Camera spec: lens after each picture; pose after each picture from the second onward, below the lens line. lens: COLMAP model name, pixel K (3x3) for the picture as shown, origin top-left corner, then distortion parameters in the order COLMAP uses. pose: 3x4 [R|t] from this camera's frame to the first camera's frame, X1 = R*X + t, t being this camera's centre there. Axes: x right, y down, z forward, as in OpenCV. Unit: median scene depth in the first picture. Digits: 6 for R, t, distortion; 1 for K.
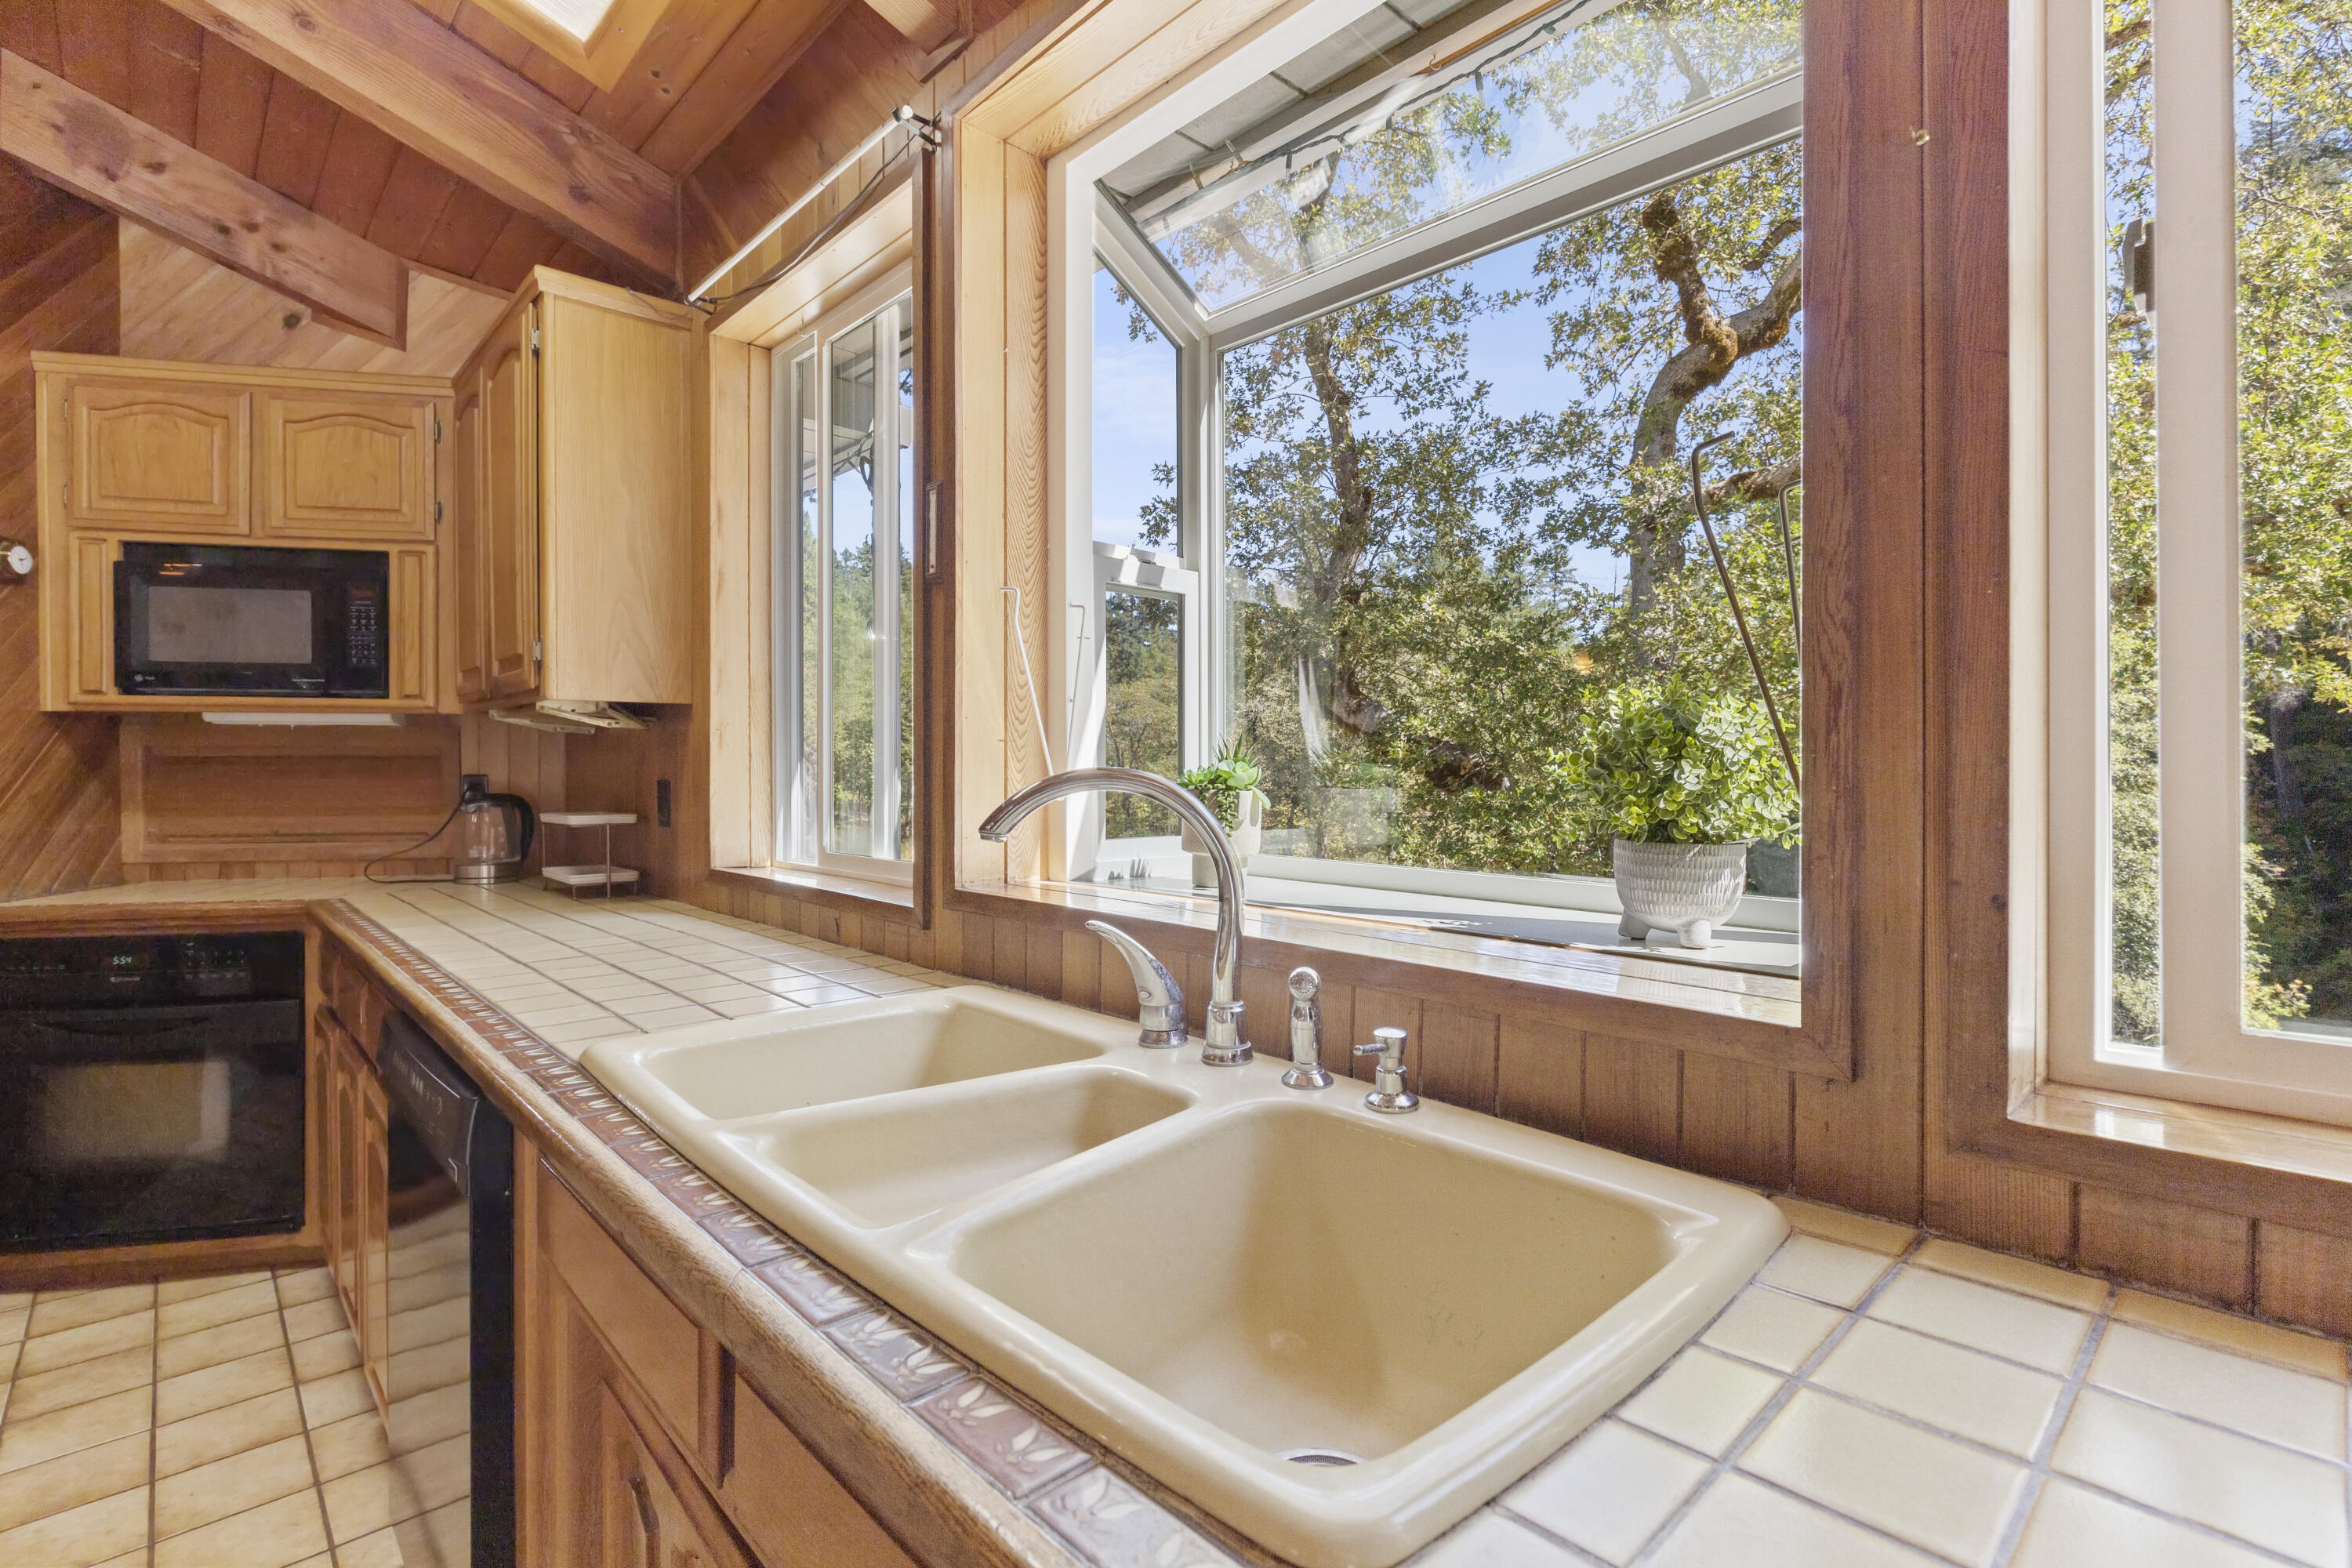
lens RADIAL K [[1106.7, 0, 1176.7], [0, 1106.7, 769.5], [0, 0, 1]] dist [-0.000253, 0.000321]
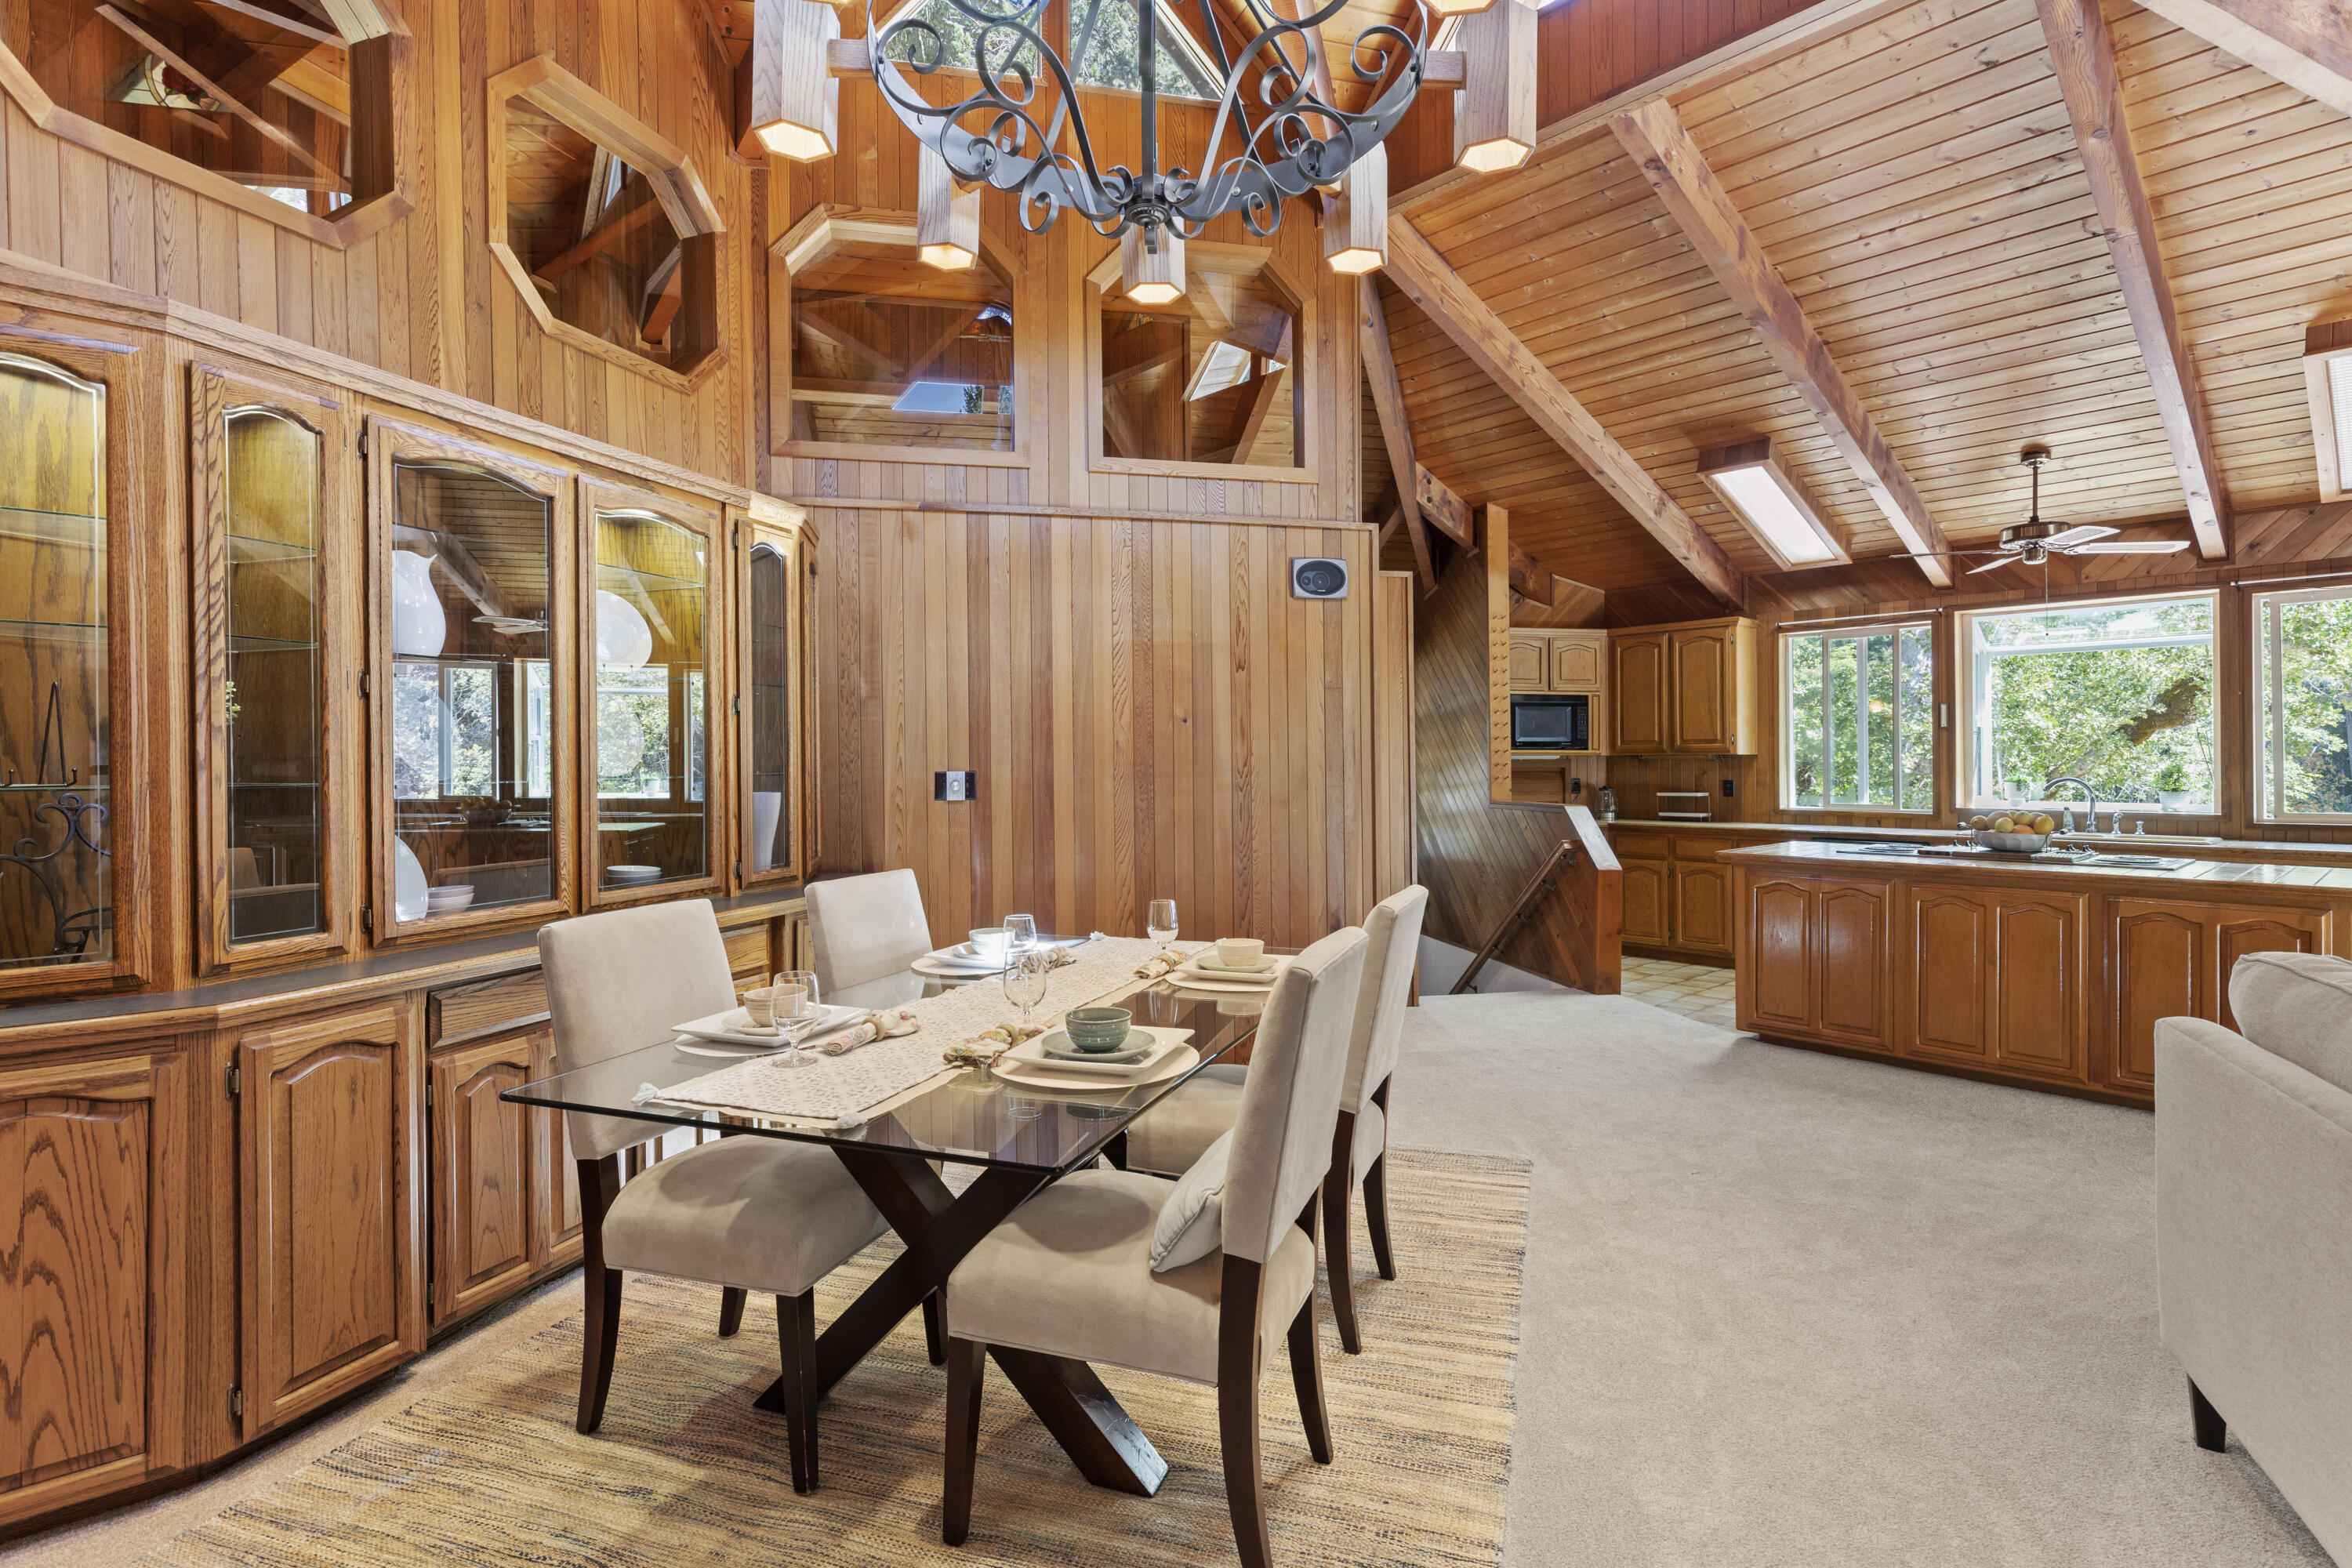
lens RADIAL K [[1106.7, 0, 1176.7], [0, 1106.7, 769.5], [0, 0, 1]] dist [-0.000253, 0.000321]
pose [[0.999983, -0.001935, -0.005450, -1.982018], [0.001920, 0.999995, -0.002685, -0.014585], [0.005455, 0.002674, 0.999982, -1.977452]]
